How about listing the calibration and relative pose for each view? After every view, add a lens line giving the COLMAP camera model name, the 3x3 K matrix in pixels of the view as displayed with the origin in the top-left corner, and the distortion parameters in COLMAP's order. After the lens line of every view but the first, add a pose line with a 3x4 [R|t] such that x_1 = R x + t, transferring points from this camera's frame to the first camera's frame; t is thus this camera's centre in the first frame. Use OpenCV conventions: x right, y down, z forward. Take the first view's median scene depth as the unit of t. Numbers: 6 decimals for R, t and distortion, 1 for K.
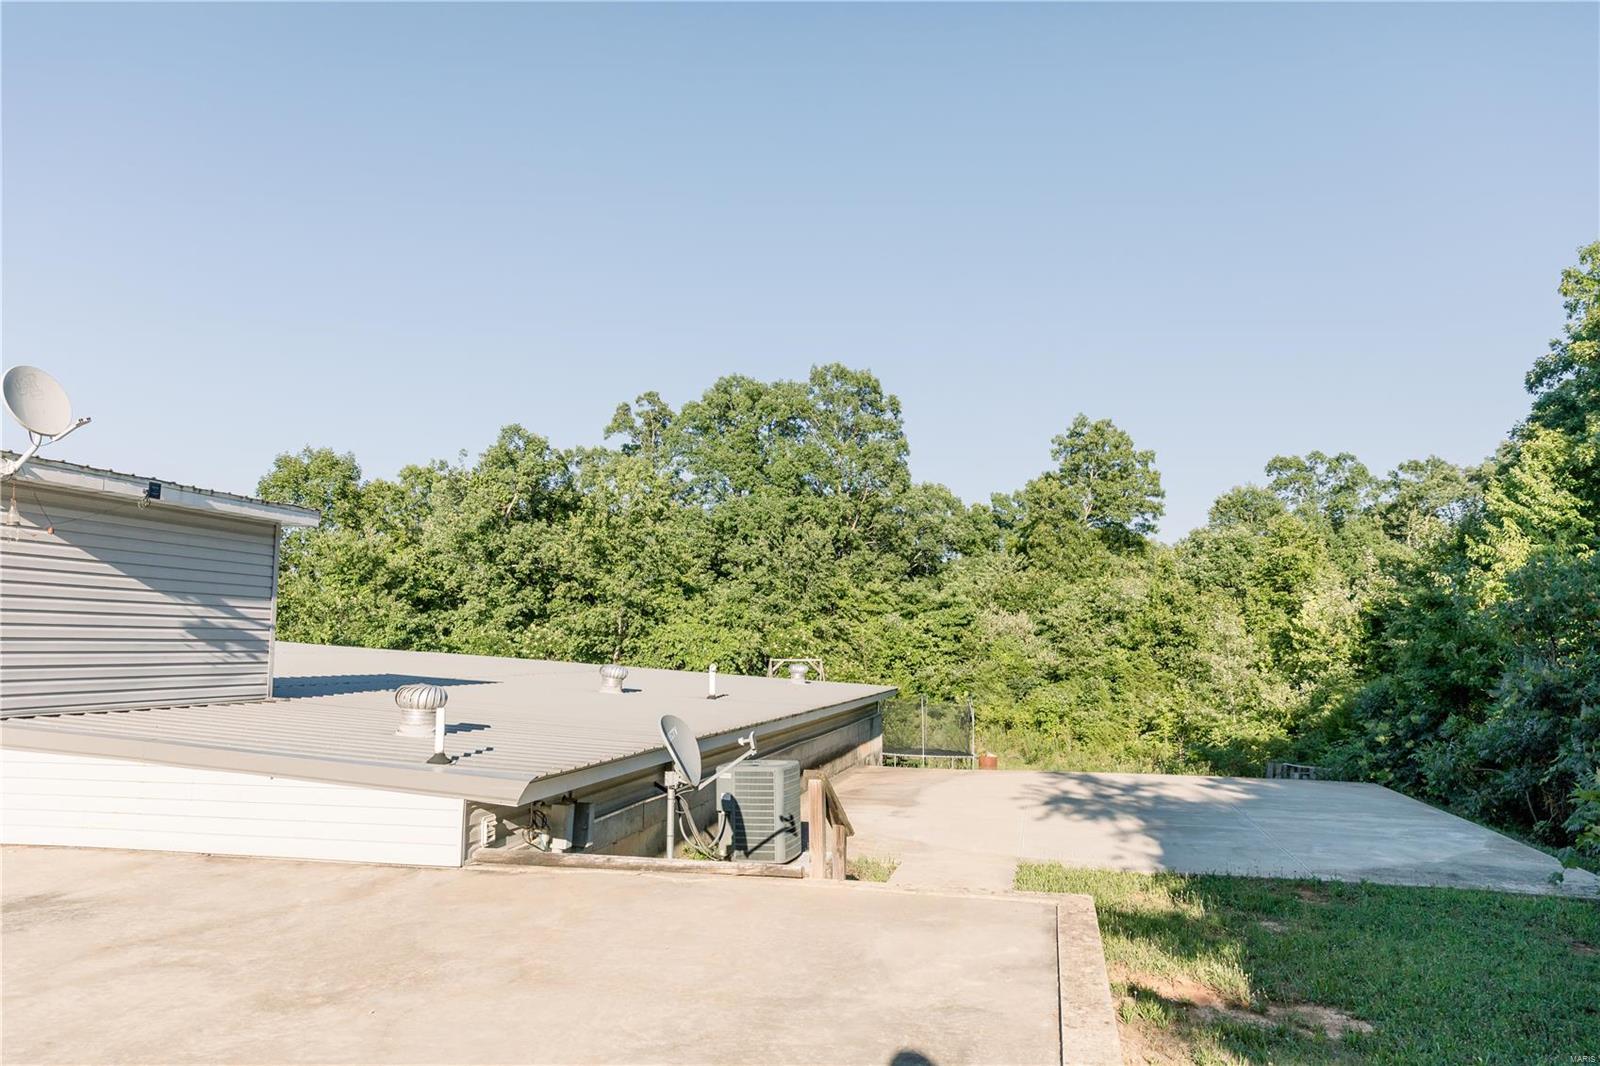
lens RADIAL K [[1068.3, 0, 799.1], [0, 1068.3, 532.3], [0, 0, 1]] dist [0.020304, -0.008814]
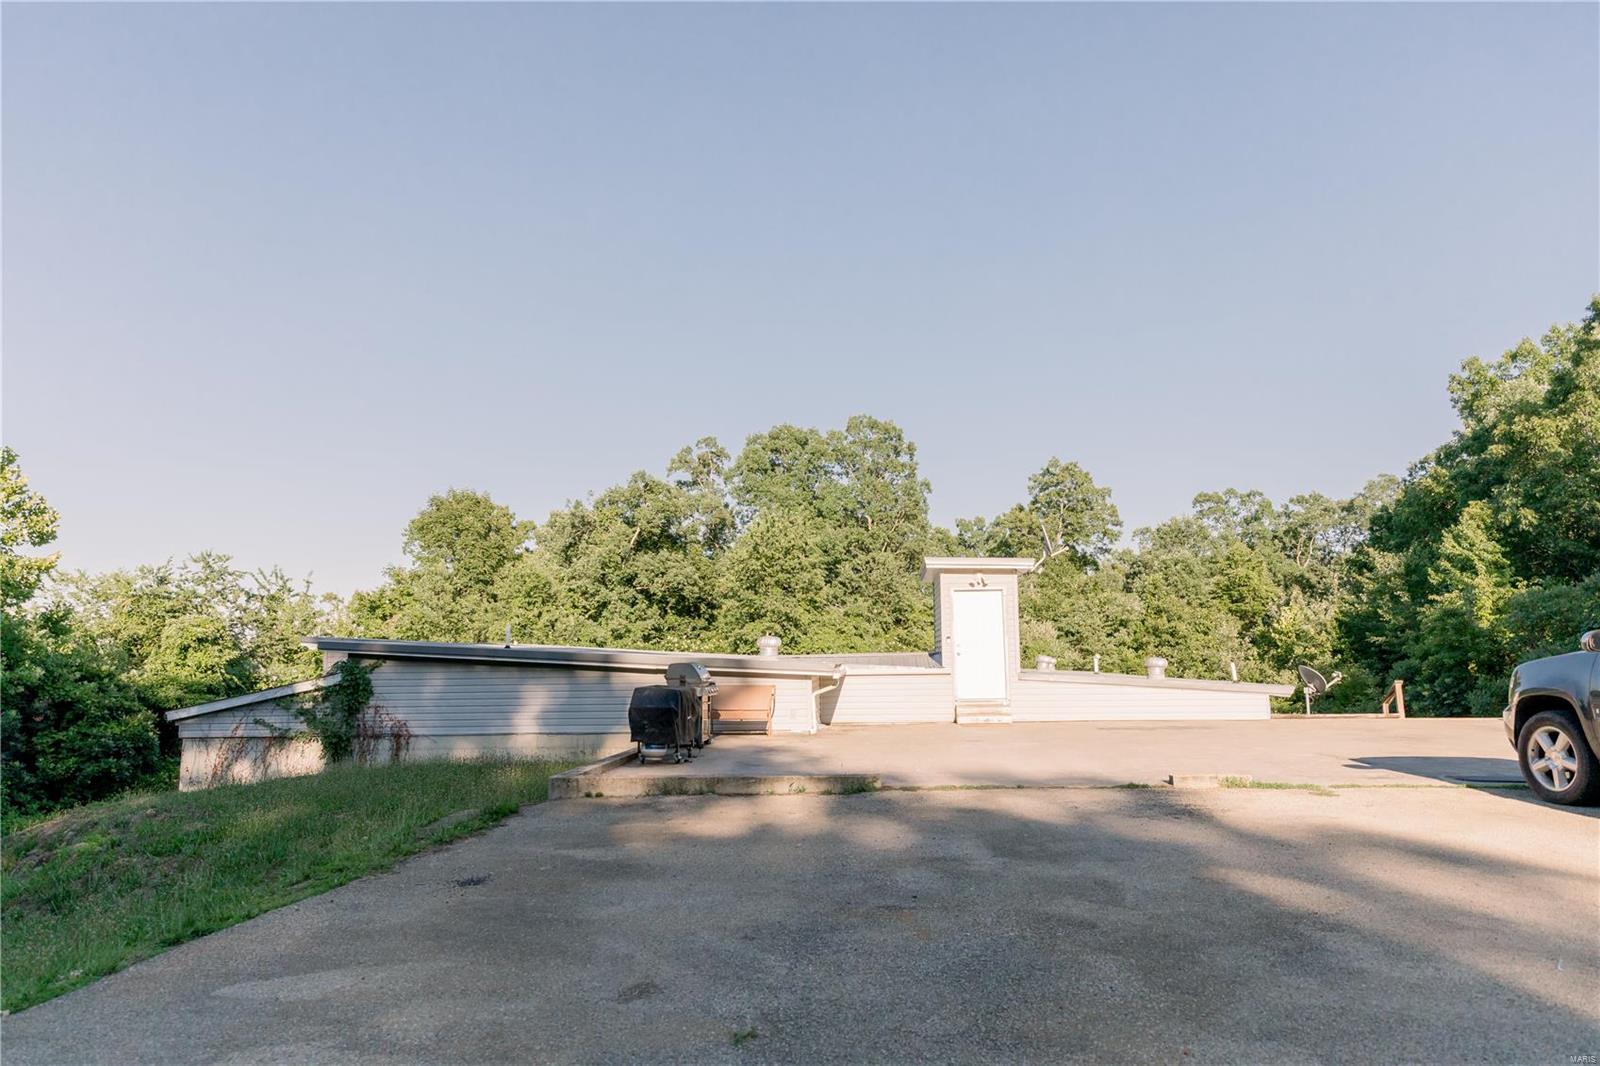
lens RADIAL K [[1068.3, 0, 801.1], [0, 1068.3, 534.8], [0, 0, 1]] dist [0.020304, -0.008814]
pose [[0.989206, -0.002038, 0.146517, -0.214034], [0.003136, 0.999969, -0.007261, -0.015848], [-0.146498, 0.007643, 0.989181, -0.169969]]
